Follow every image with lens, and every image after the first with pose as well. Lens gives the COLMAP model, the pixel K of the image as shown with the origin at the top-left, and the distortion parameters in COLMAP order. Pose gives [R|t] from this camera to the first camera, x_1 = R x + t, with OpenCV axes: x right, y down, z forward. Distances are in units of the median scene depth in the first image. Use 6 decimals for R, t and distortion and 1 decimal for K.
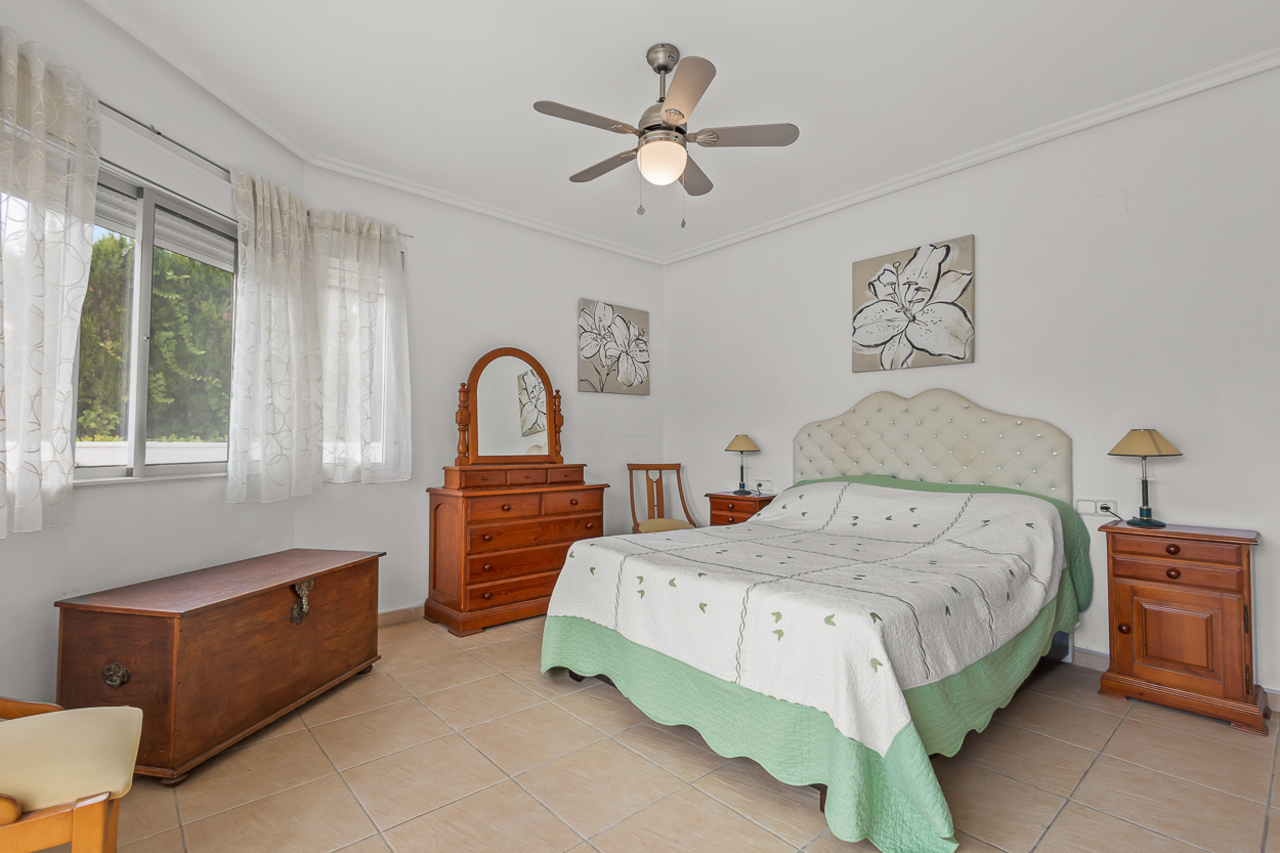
lens RADIAL K [[573.6, 0, 662.7], [0, 573.6, 438.0], [0, 0, 1]] dist [-0.003488, -0.000184]
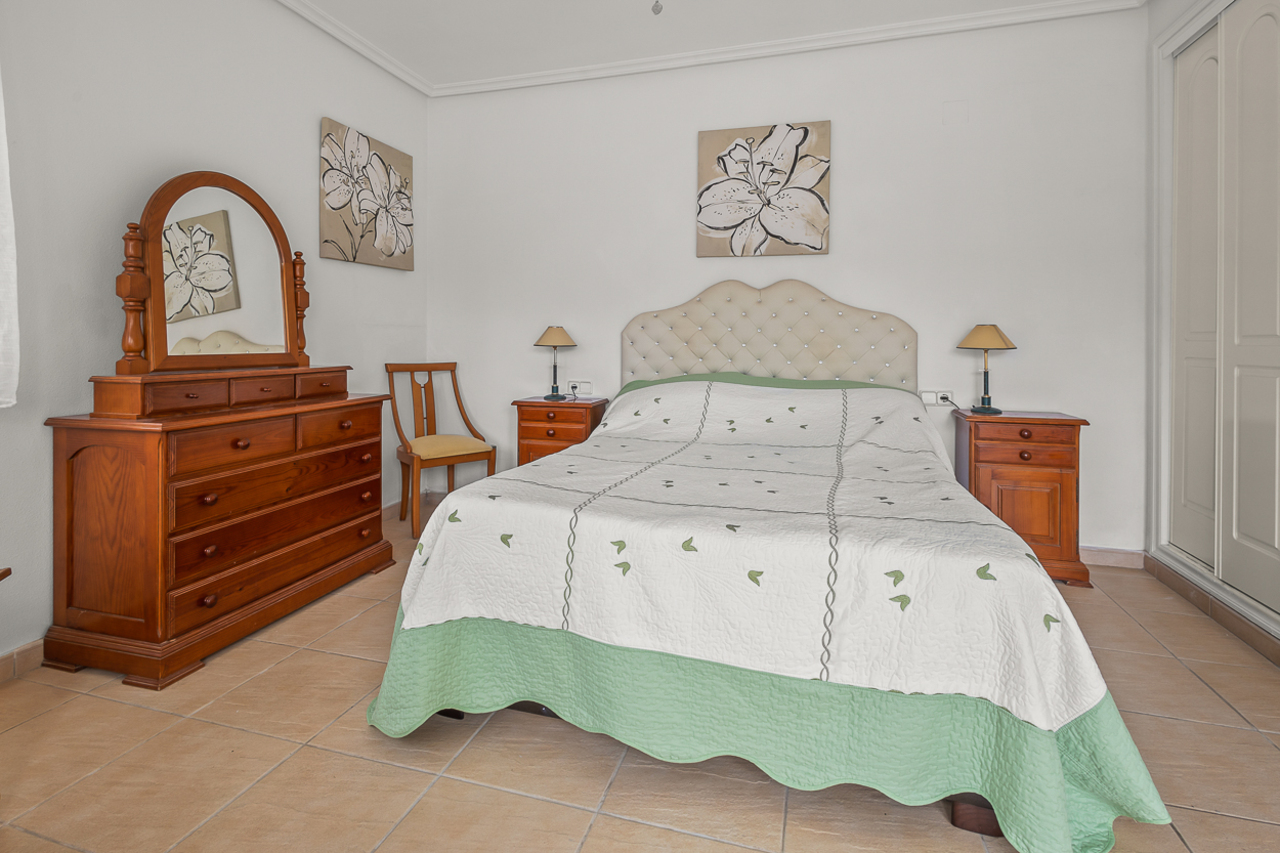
lens RADIAL K [[597.0, 0, 641.3], [0, 597.0, 349.3], [0, 0, 1]] dist [0.003910, 0.000295]
pose [[0.862404, -0.005942, 0.506186, -0.224771], [-0.008743, 0.999607, 0.026631, 0.004877], [-0.506145, -0.027392, 0.862013, 0.261932]]
